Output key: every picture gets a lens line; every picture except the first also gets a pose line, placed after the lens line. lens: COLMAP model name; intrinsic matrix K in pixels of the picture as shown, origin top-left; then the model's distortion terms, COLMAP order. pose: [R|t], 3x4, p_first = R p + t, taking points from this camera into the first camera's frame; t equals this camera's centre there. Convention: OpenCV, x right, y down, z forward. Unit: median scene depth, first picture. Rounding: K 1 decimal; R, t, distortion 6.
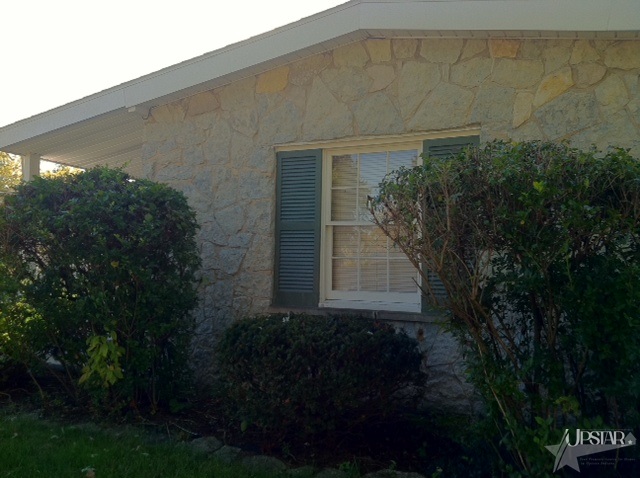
lens RADIAL K [[595.4, 0, 322.9], [0, 595.4, 237.9], [0, 0, 1]] dist [0.095831, -0.158617]
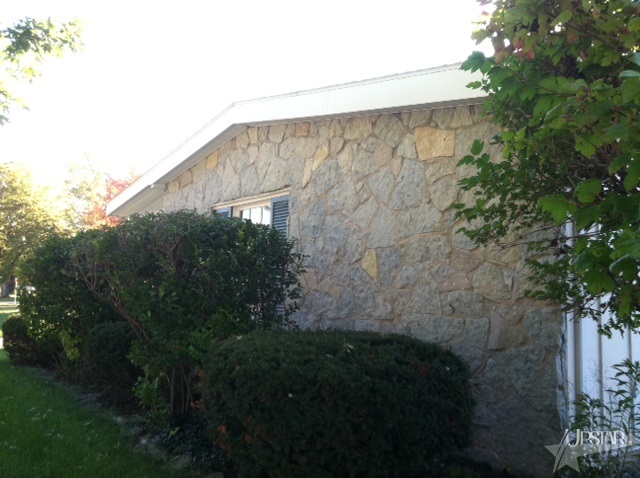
lens RADIAL K [[595.4, 0, 322.9], [0, 595.4, 237.9], [0, 0, 1]] dist [0.095831, -0.158617]
pose [[0.880904, -0.032900, -0.472151, 0.942998], [0.006943, 0.998372, -0.056614, 0.005302], [0.473244, 0.046594, 0.879698, -0.143248]]
